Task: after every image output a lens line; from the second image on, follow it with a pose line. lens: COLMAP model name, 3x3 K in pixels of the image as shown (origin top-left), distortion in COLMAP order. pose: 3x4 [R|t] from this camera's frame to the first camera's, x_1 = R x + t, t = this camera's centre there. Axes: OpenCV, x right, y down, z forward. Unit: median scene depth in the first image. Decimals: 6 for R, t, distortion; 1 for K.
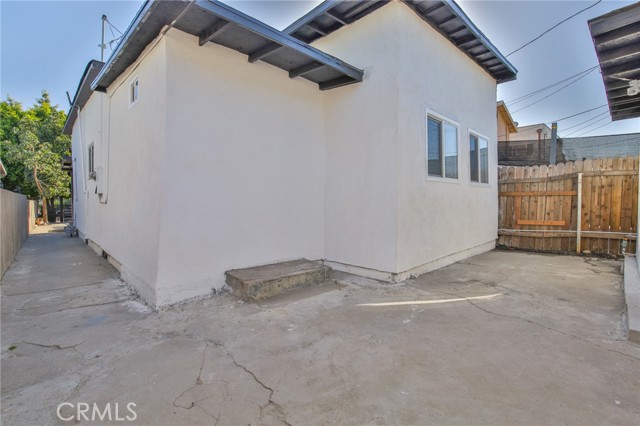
lens RADIAL K [[294.8, 0, 319.6], [0, 294.8, 212.4], [0, 0, 1]] dist [-0.001714, -0.007472]
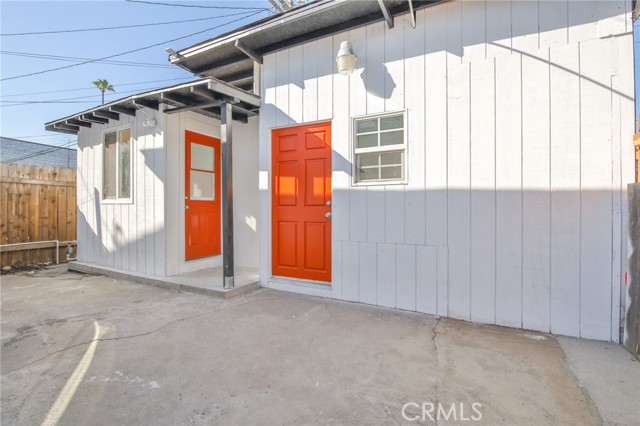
lens RADIAL K [[294.8, 0, 320.4], [0, 294.8, 209.6], [0, 0, 1]] dist [-0.001714, -0.007472]
pose [[-0.333456, -0.000636, 0.942765, -0.235539], [0.043395, 0.998930, 0.016022, -0.015008], [-0.941766, 0.046254, -0.333072, 0.420410]]
